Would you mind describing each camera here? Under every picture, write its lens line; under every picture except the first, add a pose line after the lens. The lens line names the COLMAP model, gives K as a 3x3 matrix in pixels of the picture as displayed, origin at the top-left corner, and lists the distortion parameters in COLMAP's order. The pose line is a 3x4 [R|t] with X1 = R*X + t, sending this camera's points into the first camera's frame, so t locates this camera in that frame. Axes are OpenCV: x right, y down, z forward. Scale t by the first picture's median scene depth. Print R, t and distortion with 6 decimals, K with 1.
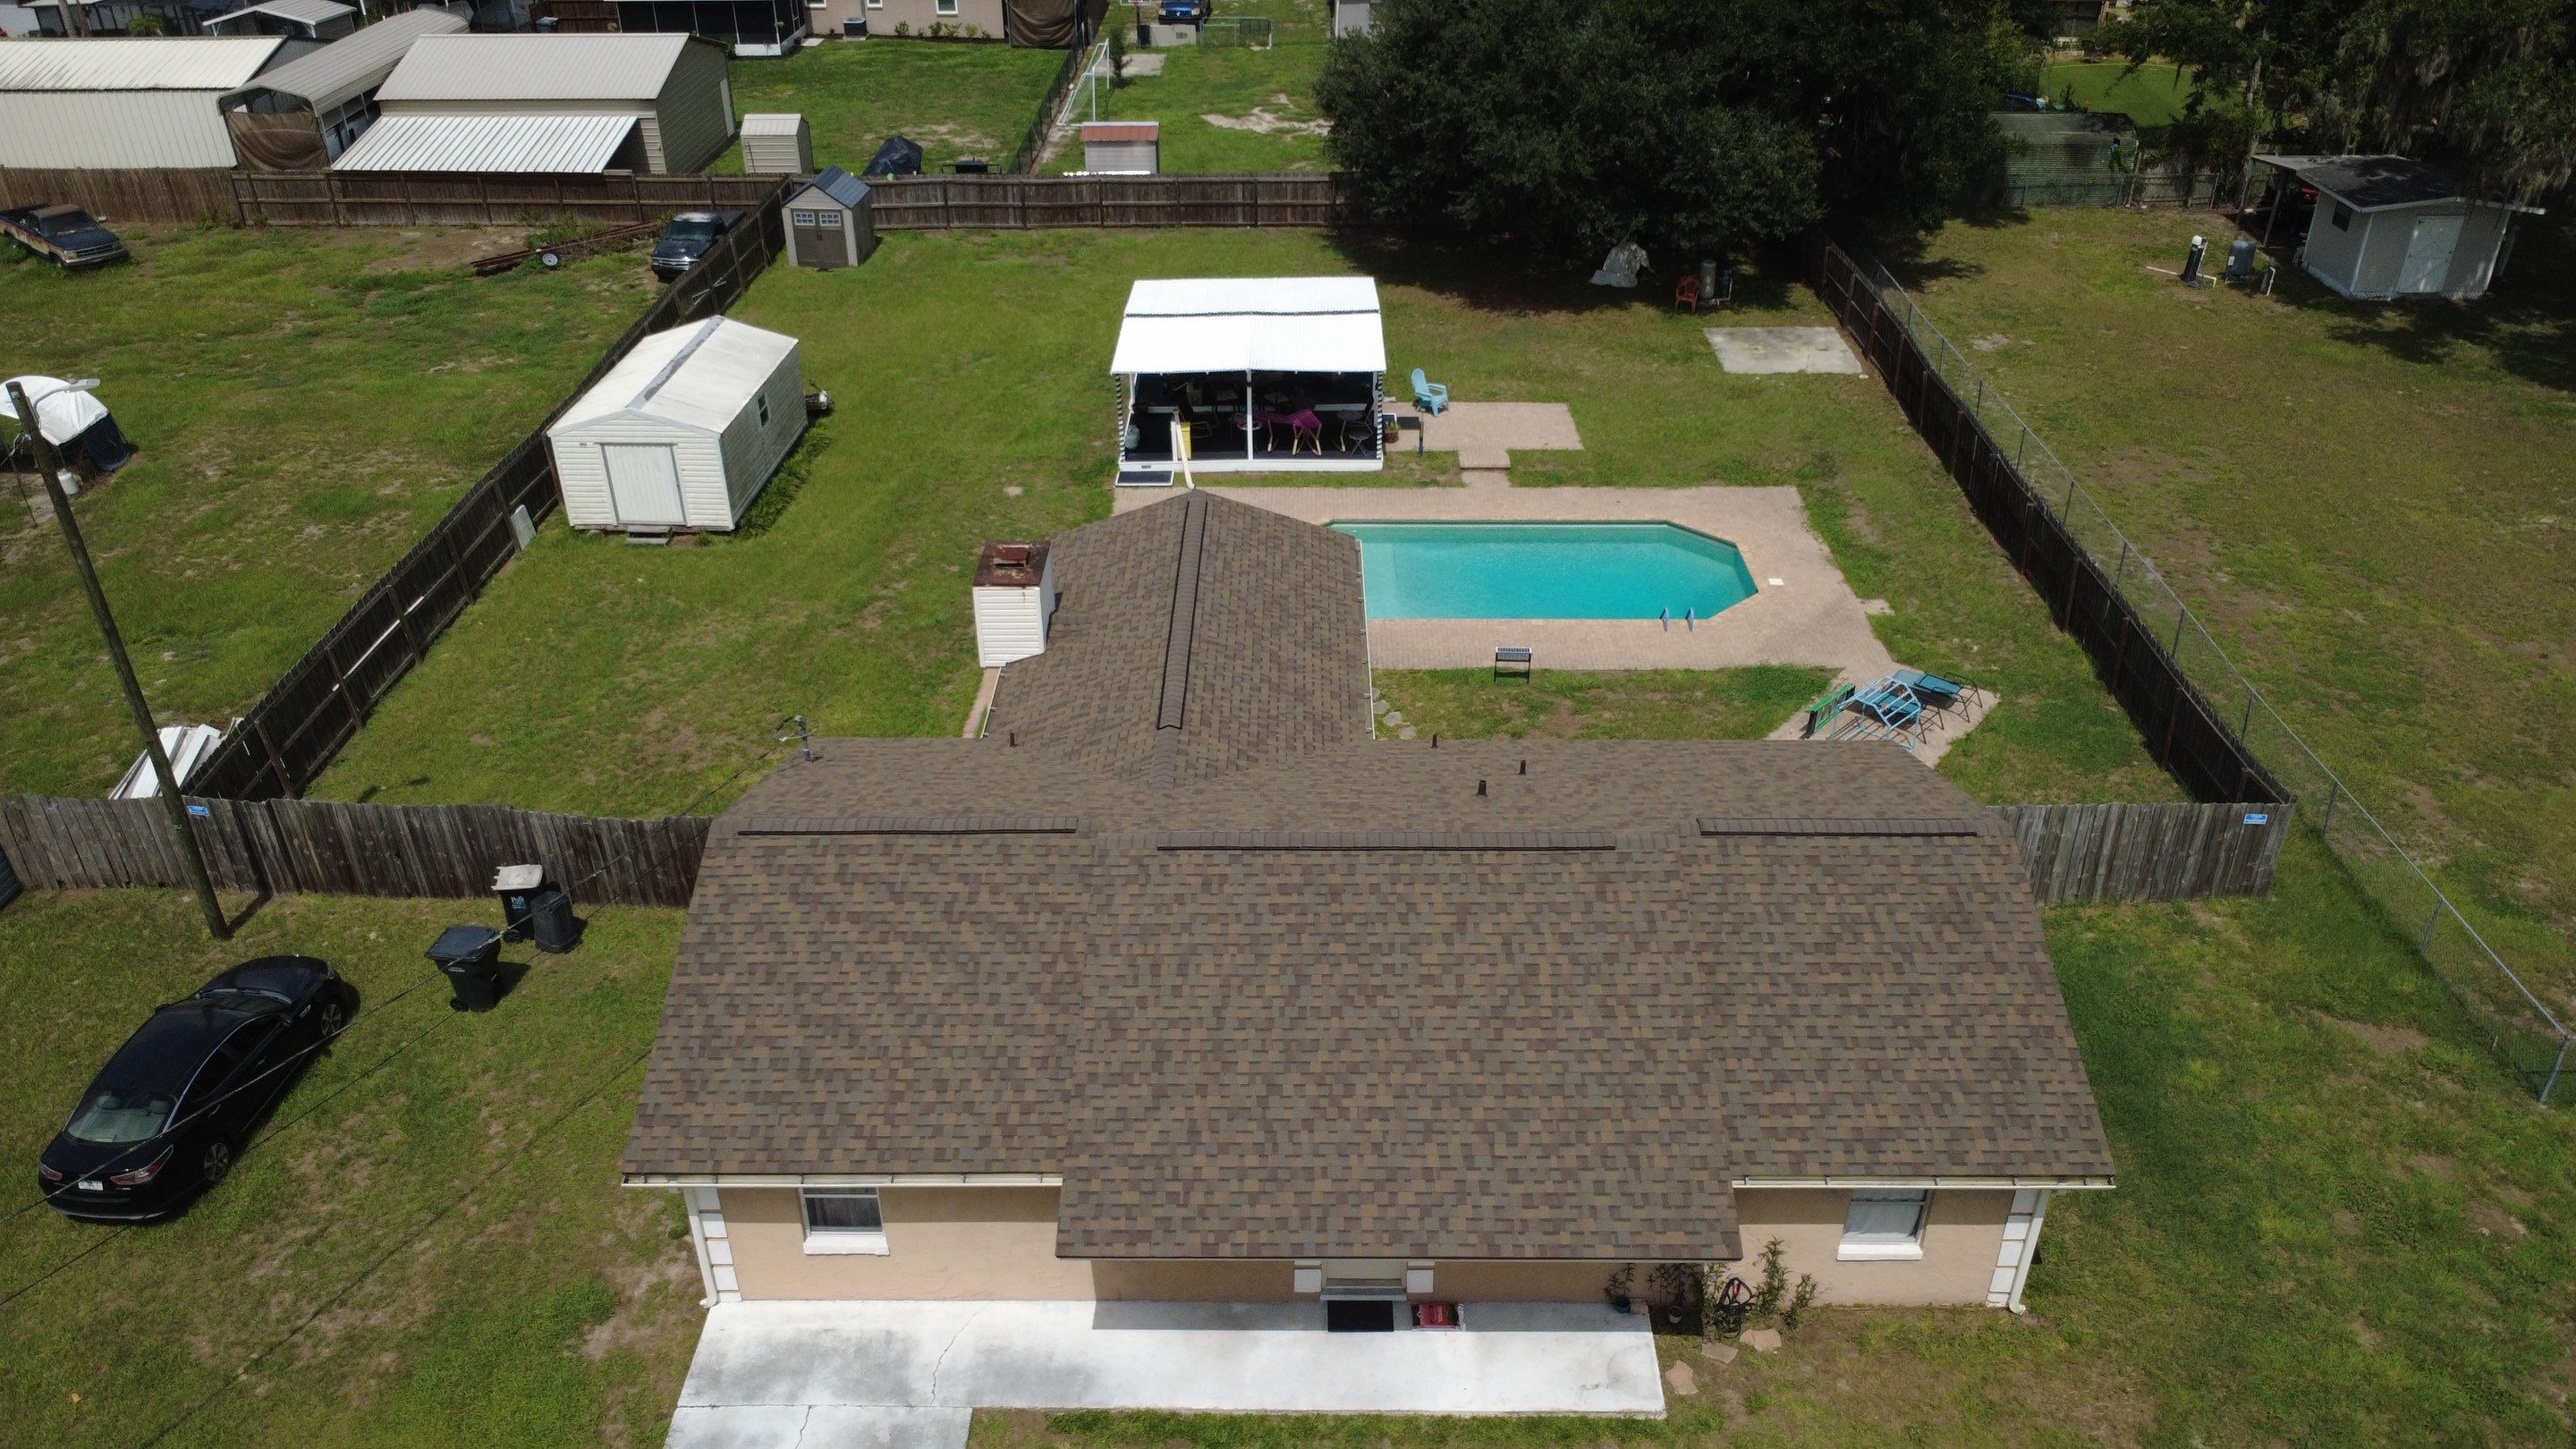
lens RADIAL K [[1879.1, 0, 1283.7], [0, 1879.1, 721.4], [0, 0, 1]] dist [0.000143, 0.002017]
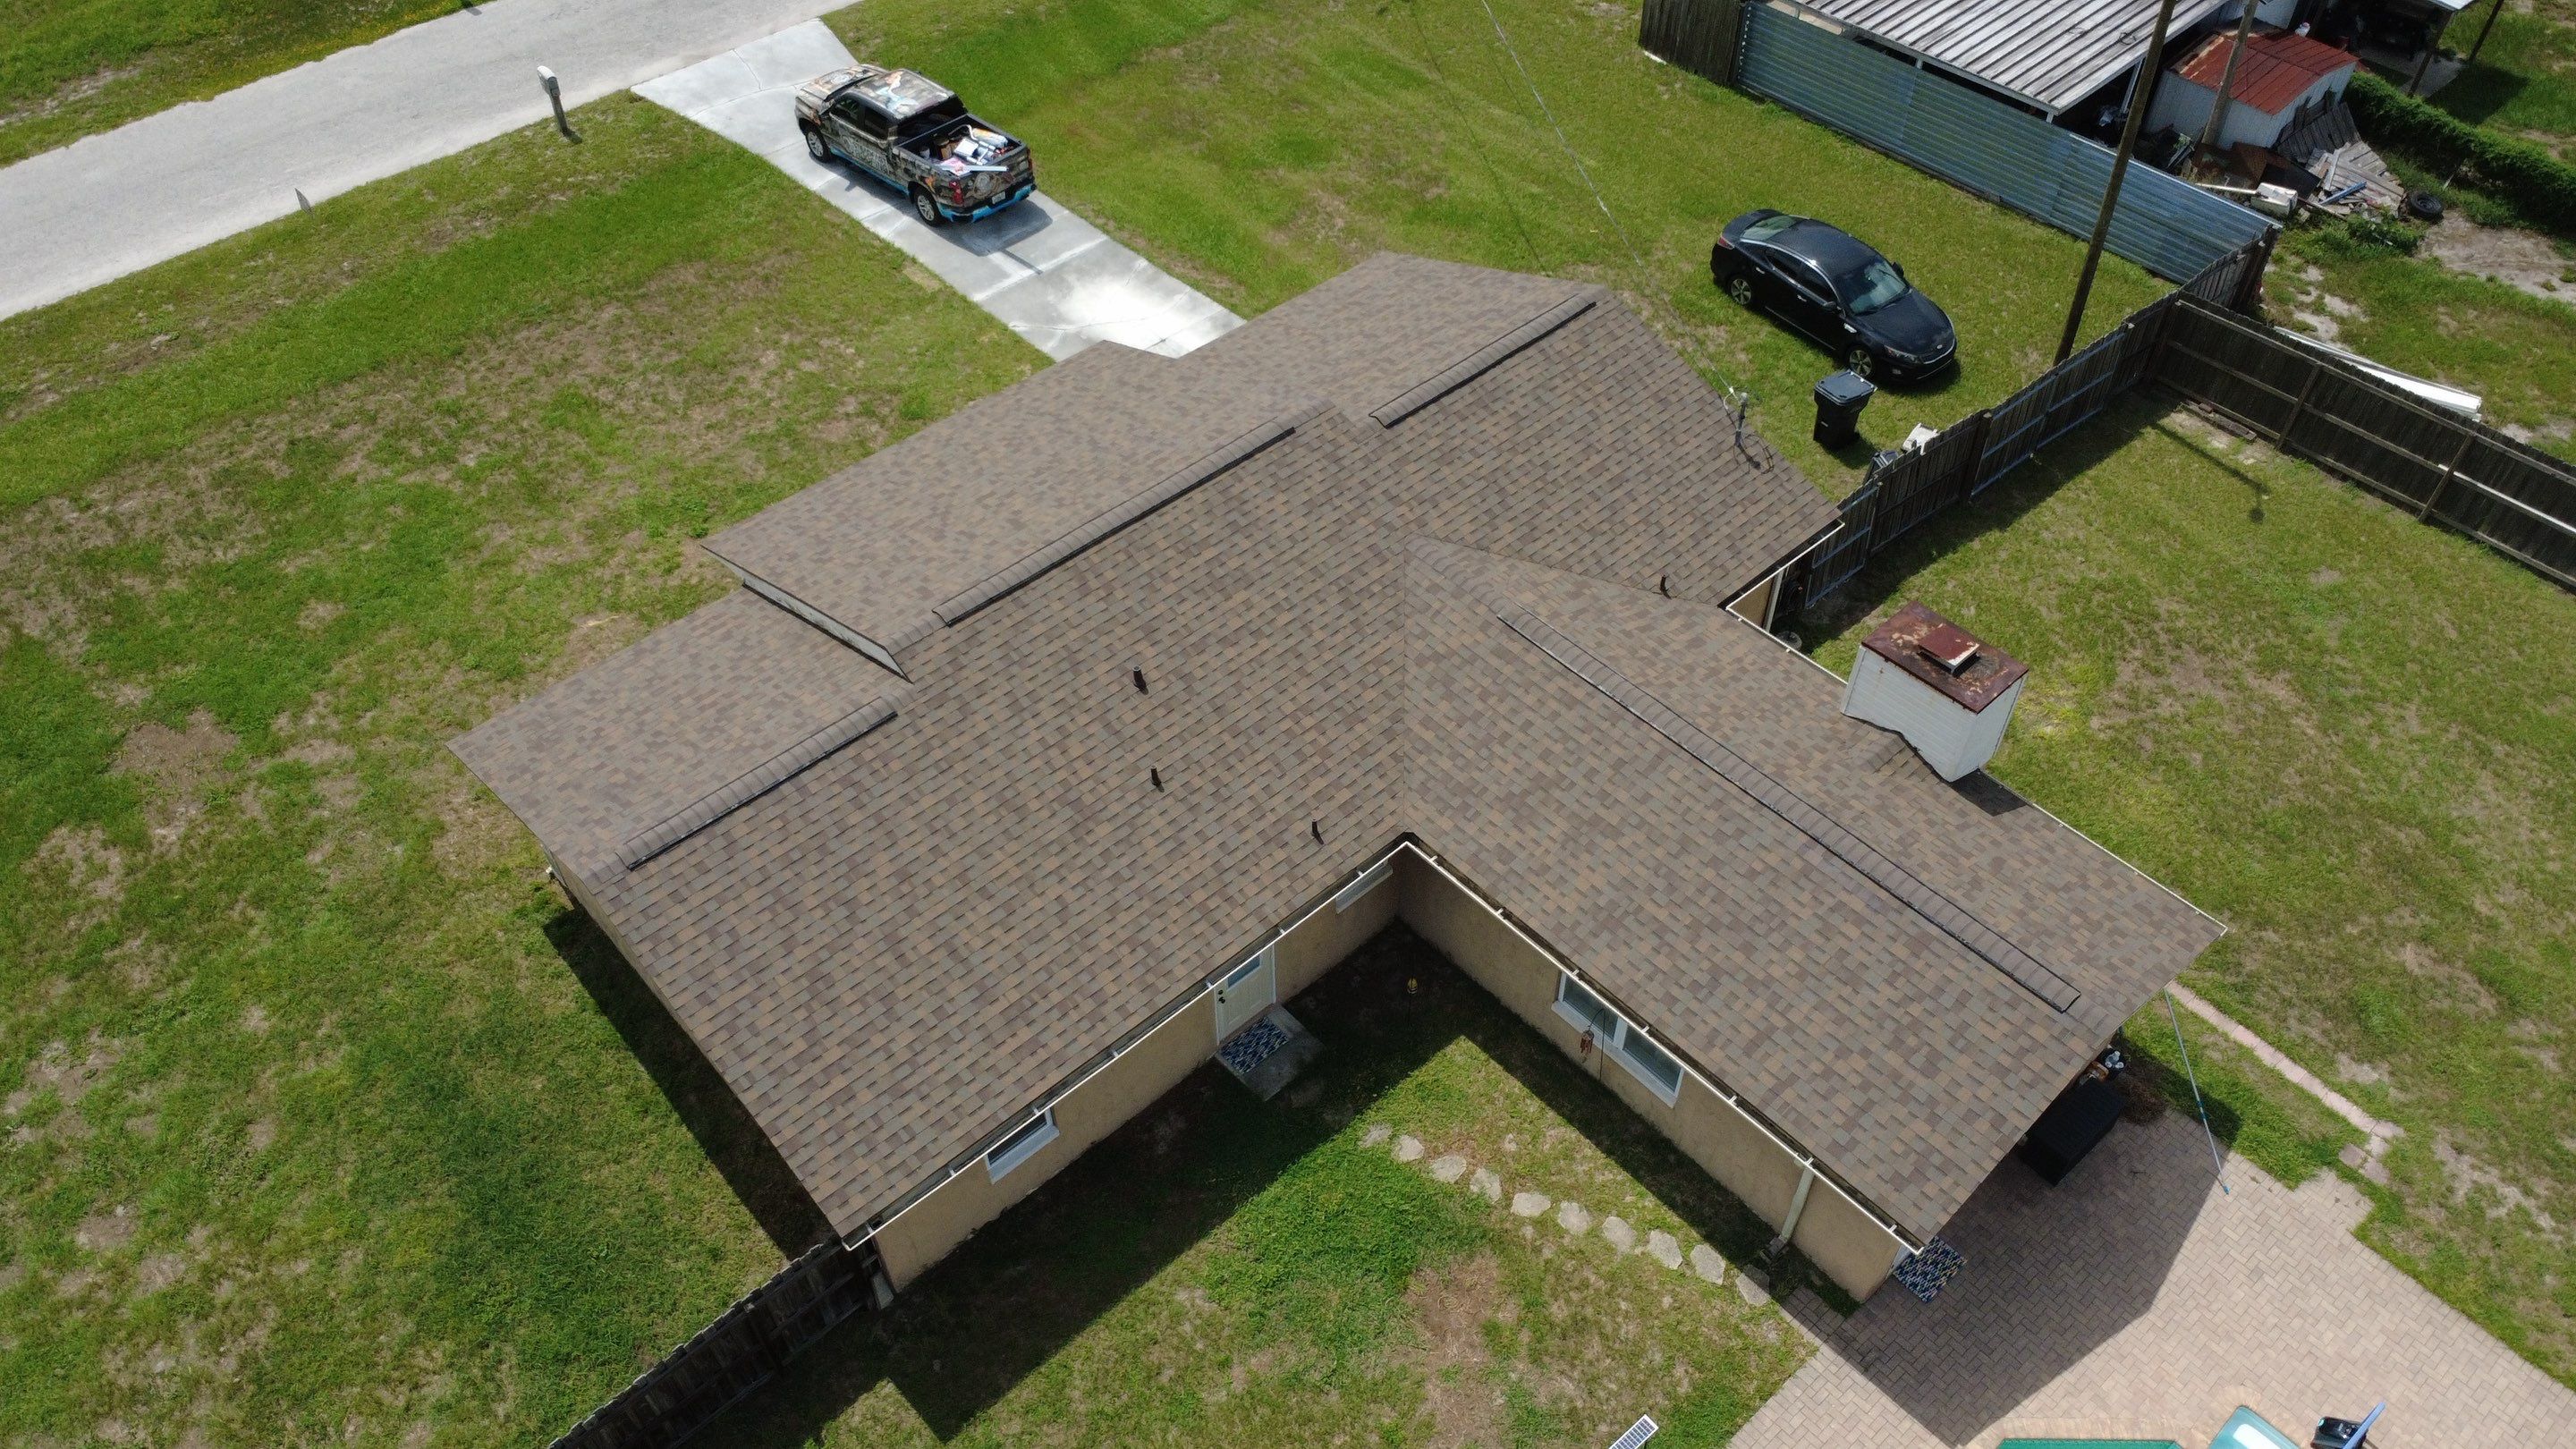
lens RADIAL K [[1879.1, 0, 1284.0], [0, 1879.1, 721.2], [0, 0, 1]] dist [0.000143, 0.002017]
pose [[-0.736722, 0.501521, -0.453561, 0.407224], [-0.329558, 0.319395, 0.888470, -0.671160], [0.590451, 0.804030, -0.070026, 0.964631]]
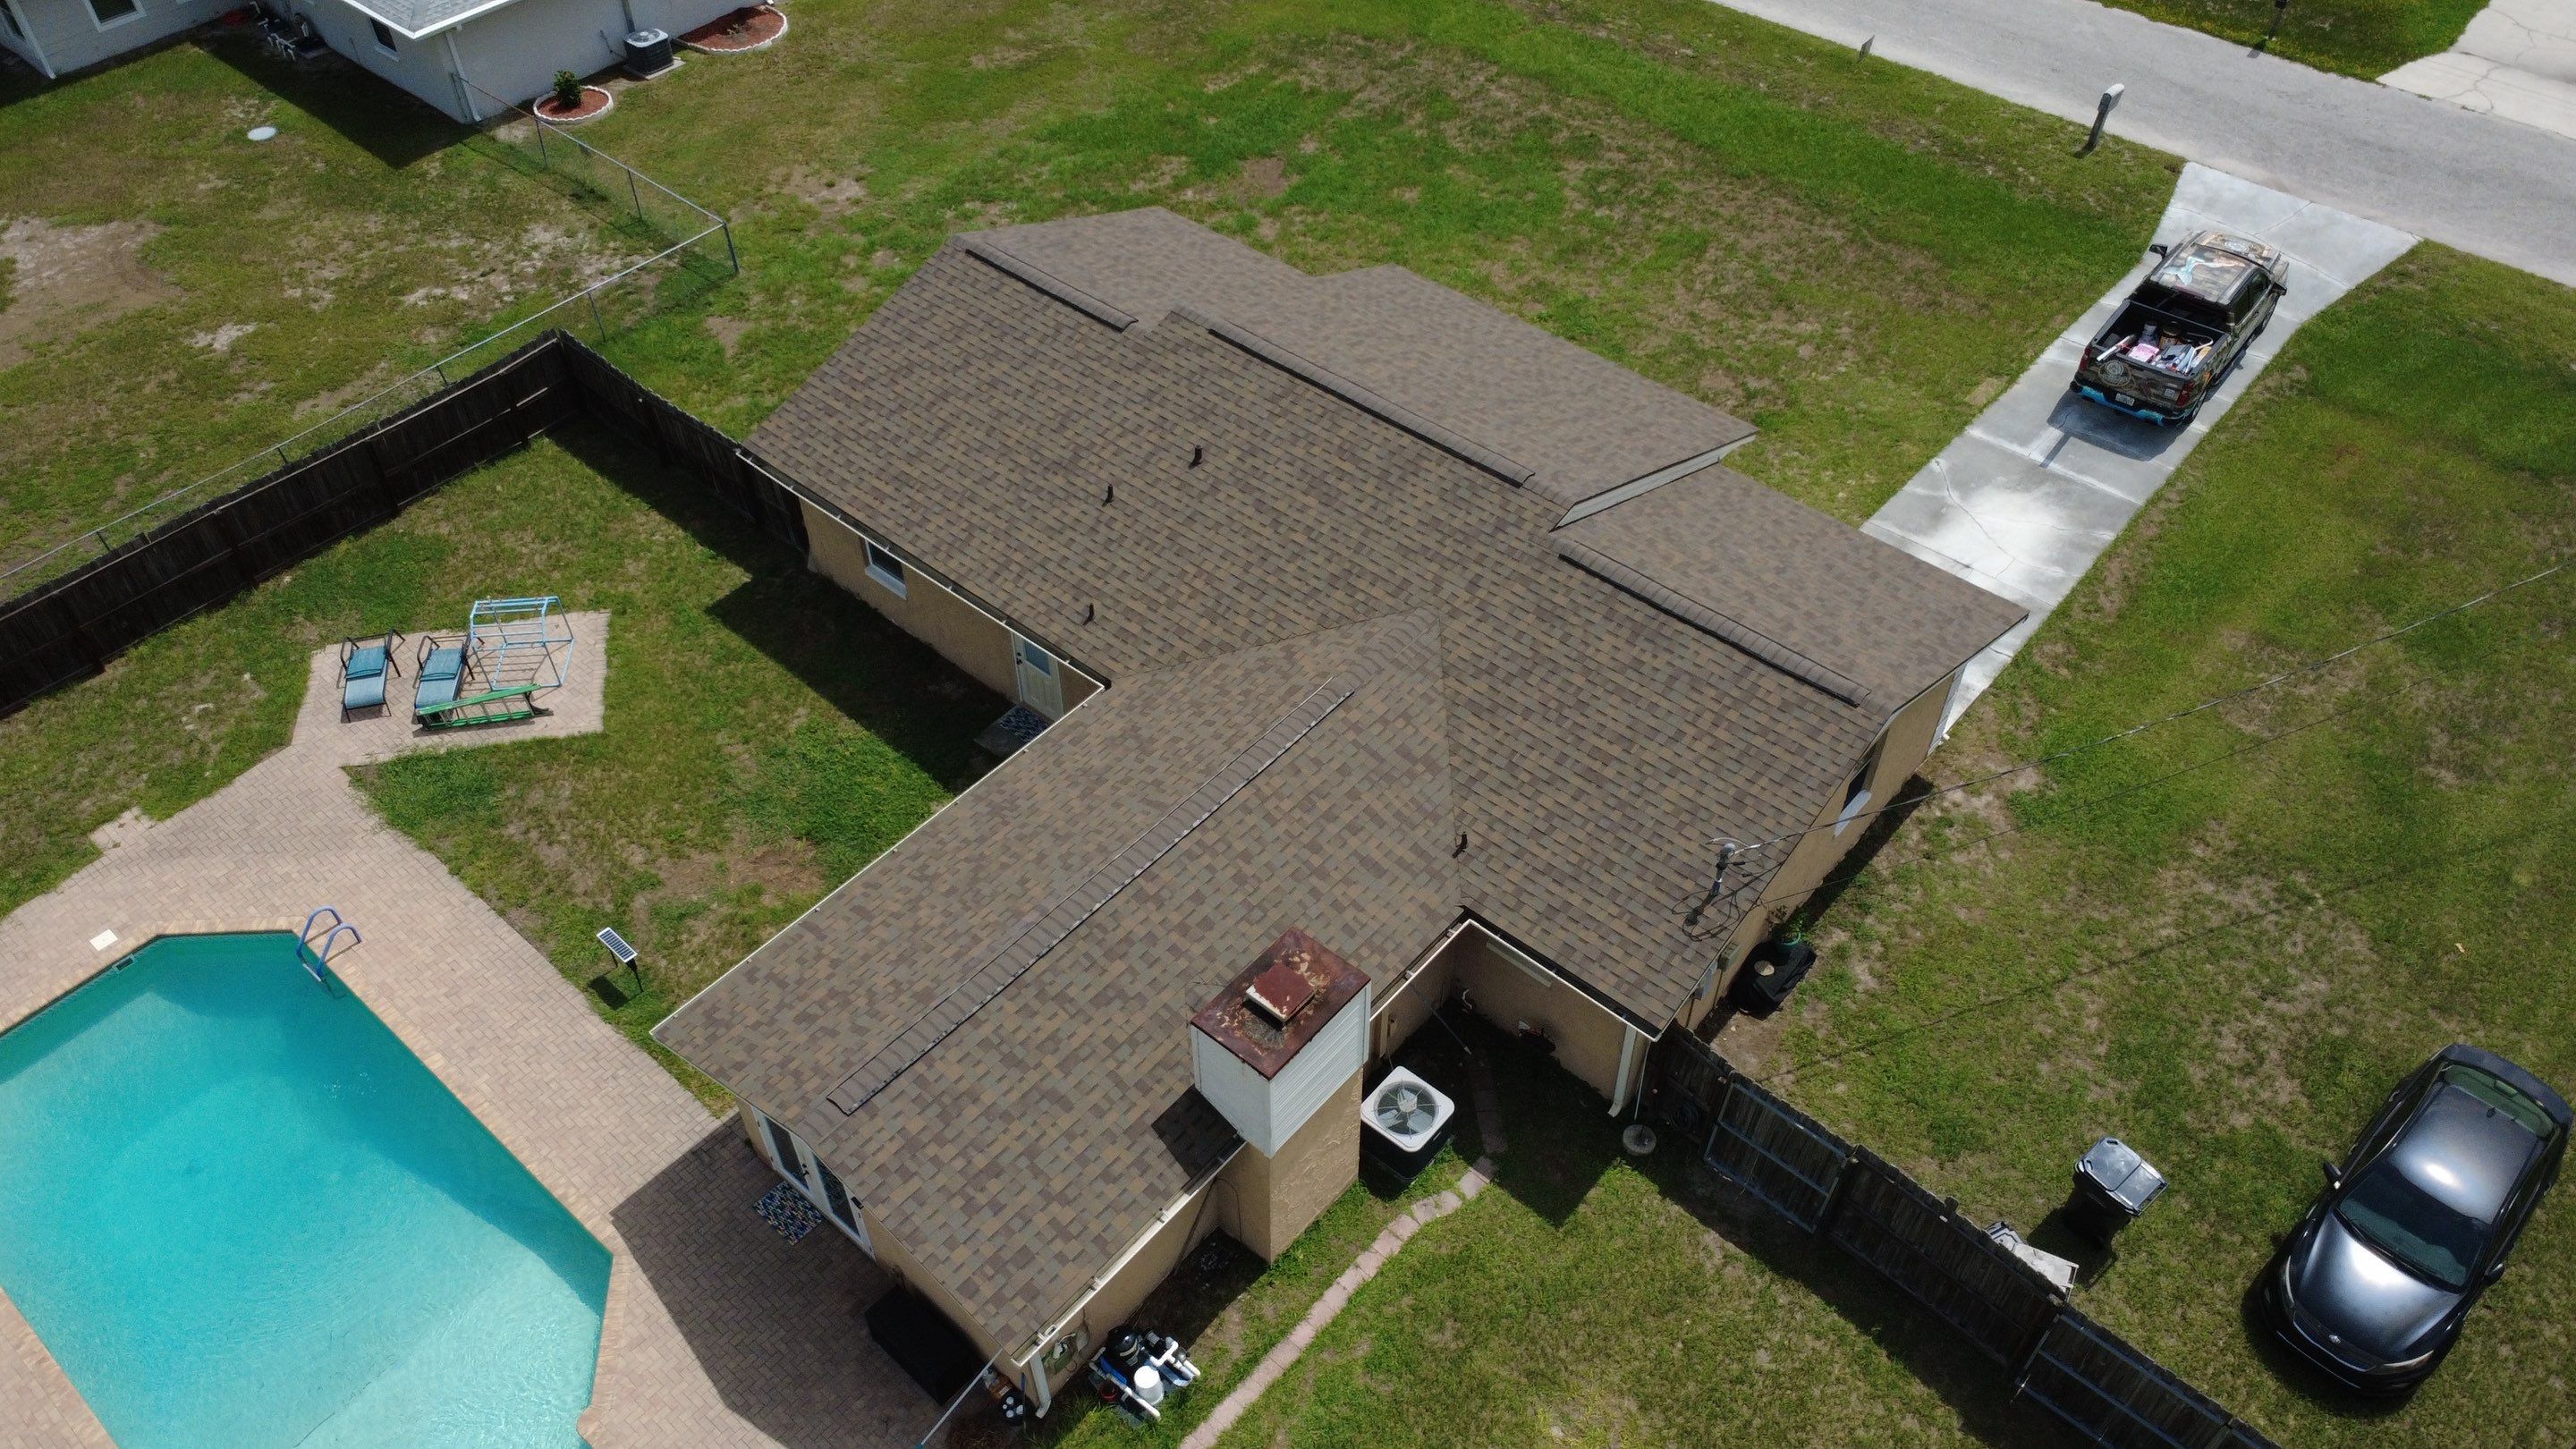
lens RADIAL K [[1879.1, 0, 1285.0], [0, 1879.1, 721.0], [0, 0, 1]] dist [0.000143, 0.002017]
pose [[-0.762234, -0.452363, 0.462997, -0.414799], [0.338553, 0.331036, 0.880794, -0.704535], [-0.551707, 0.828120, -0.099178, 1.031891]]
